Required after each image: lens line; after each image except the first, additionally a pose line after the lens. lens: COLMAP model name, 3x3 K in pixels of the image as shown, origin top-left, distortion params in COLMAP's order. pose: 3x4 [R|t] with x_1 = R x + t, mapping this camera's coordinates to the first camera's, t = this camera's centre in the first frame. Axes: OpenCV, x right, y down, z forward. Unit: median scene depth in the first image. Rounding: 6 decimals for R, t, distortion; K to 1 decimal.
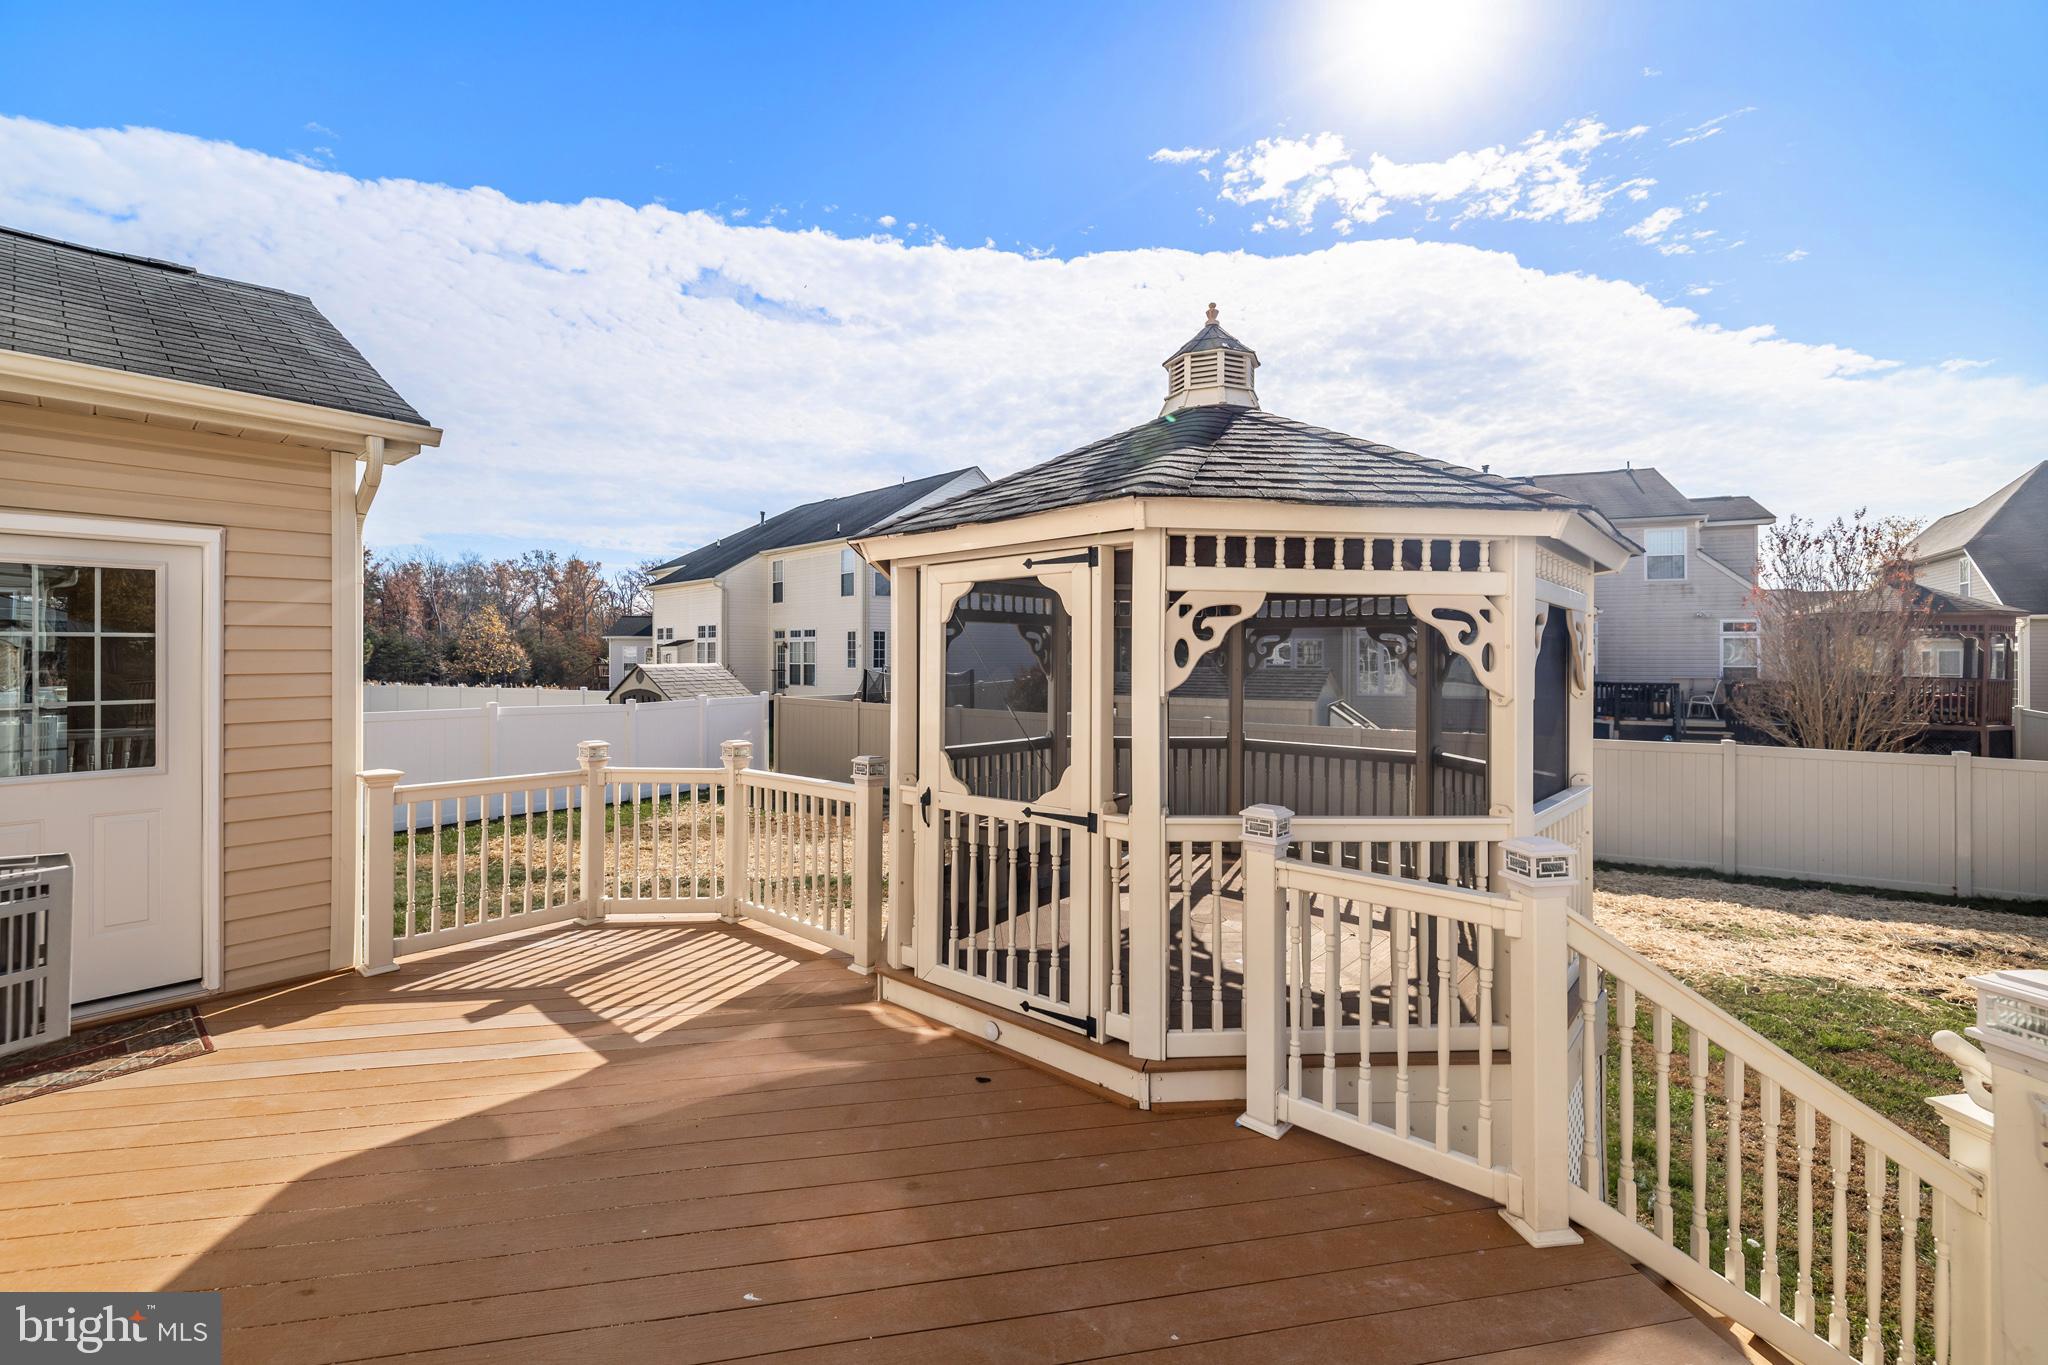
lens RADIAL K [[852.3, 0, 1024.0], [0, 852.3, 682.5], [0, 0, 1]] dist [0.002698, 0.000151]
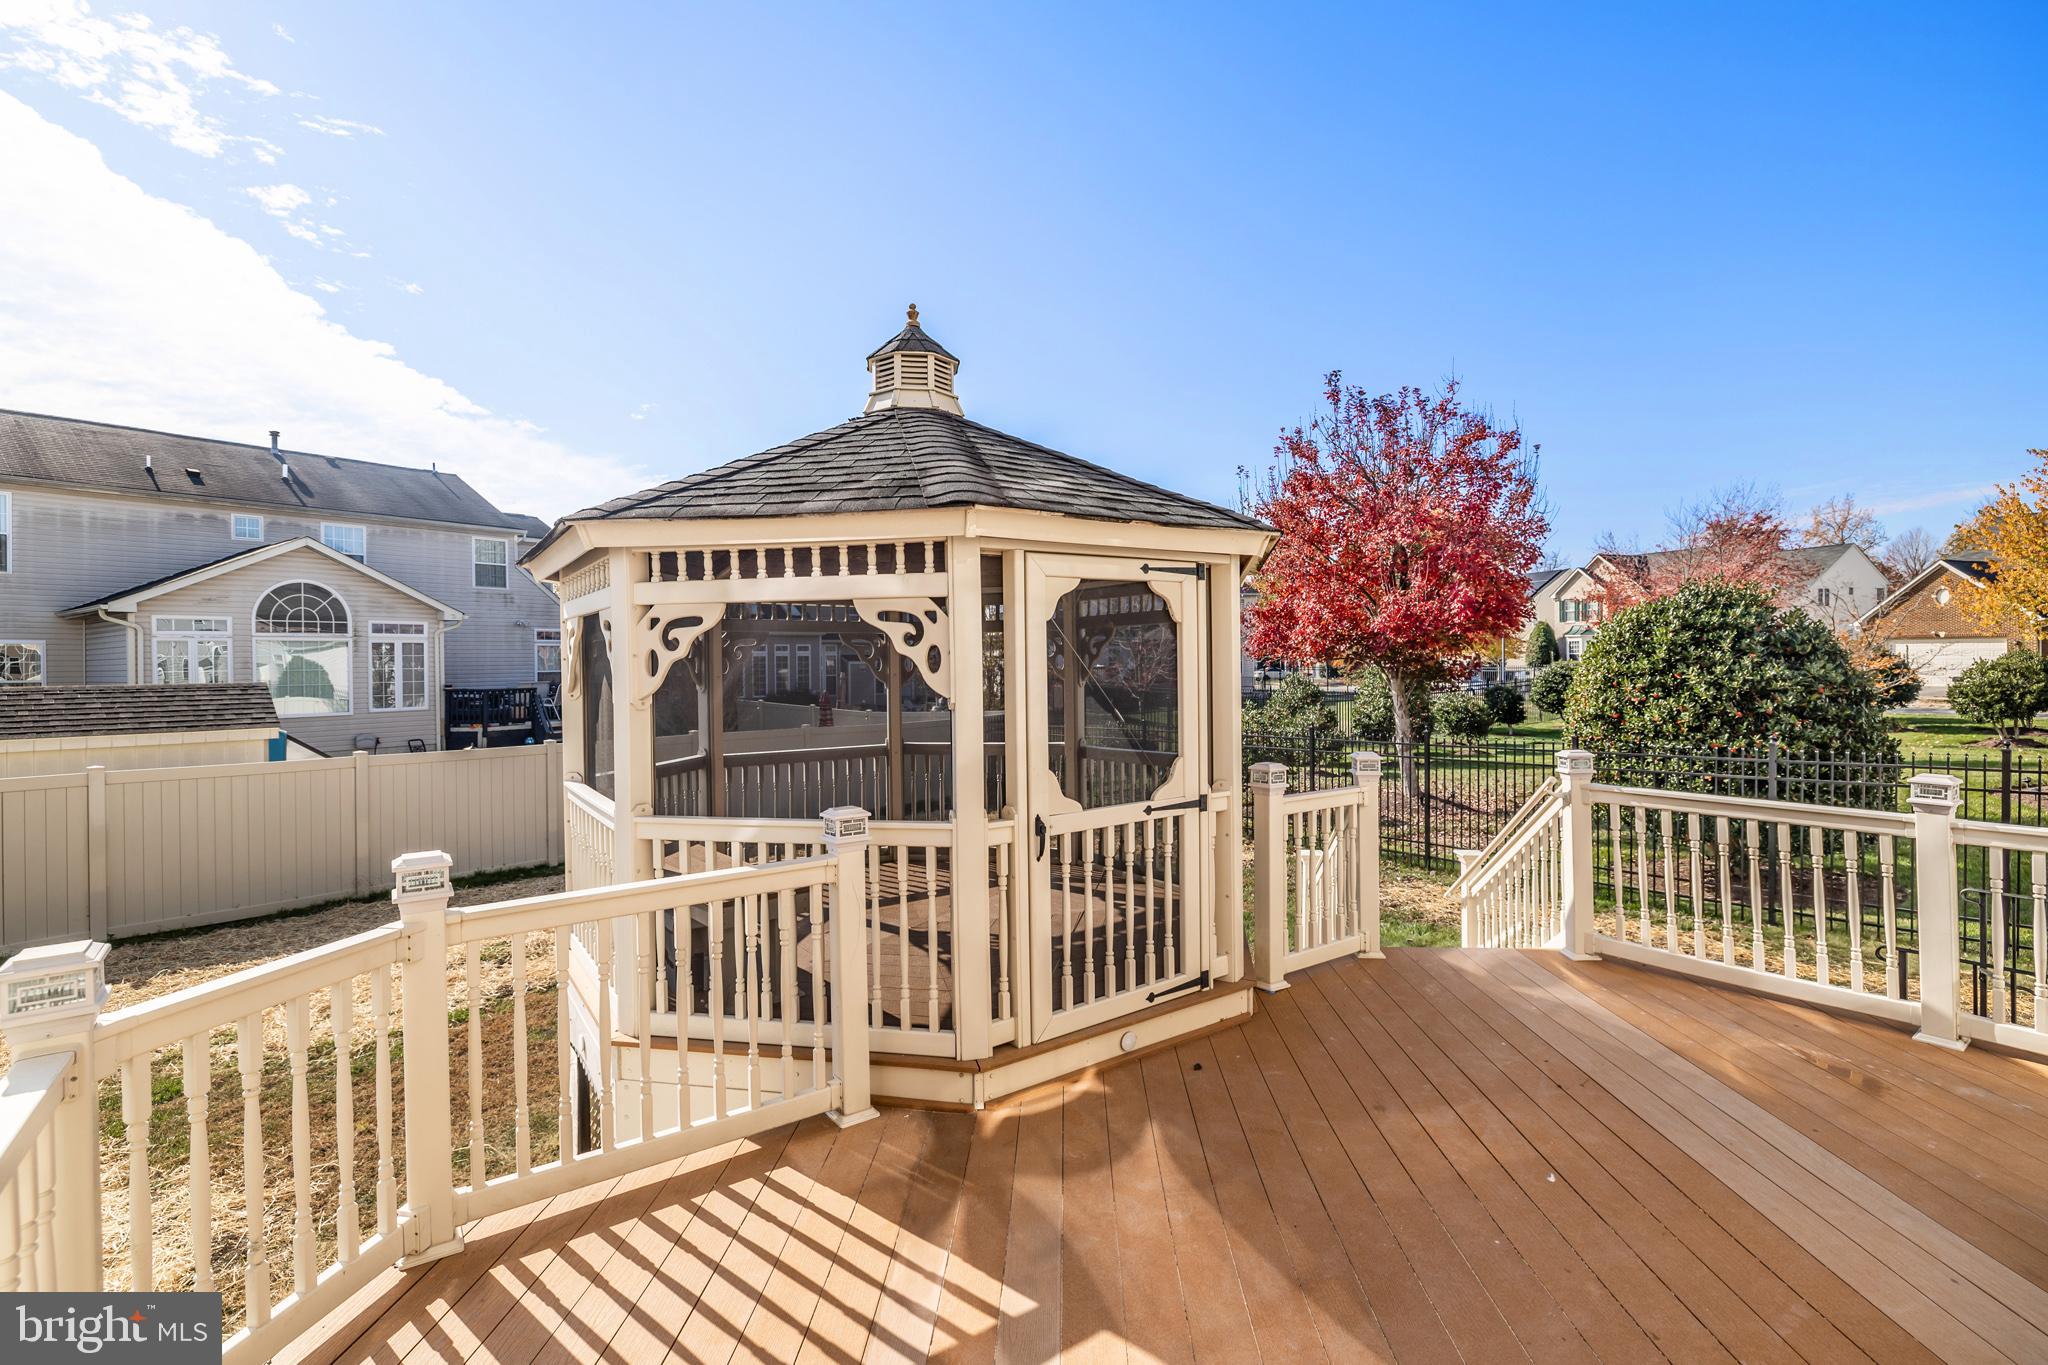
lens RADIAL K [[898.1, 0, 1024.0], [0, 898.1, 682.5], [0, 0, 1]] dist [-0.014730, 0.000536]
pose [[0.255243, -0.031168, 0.966375, -1.005645], [0.040956, 0.998932, 0.021400, -0.029001], [-0.966009, 0.034116, 0.256247, 0.803757]]
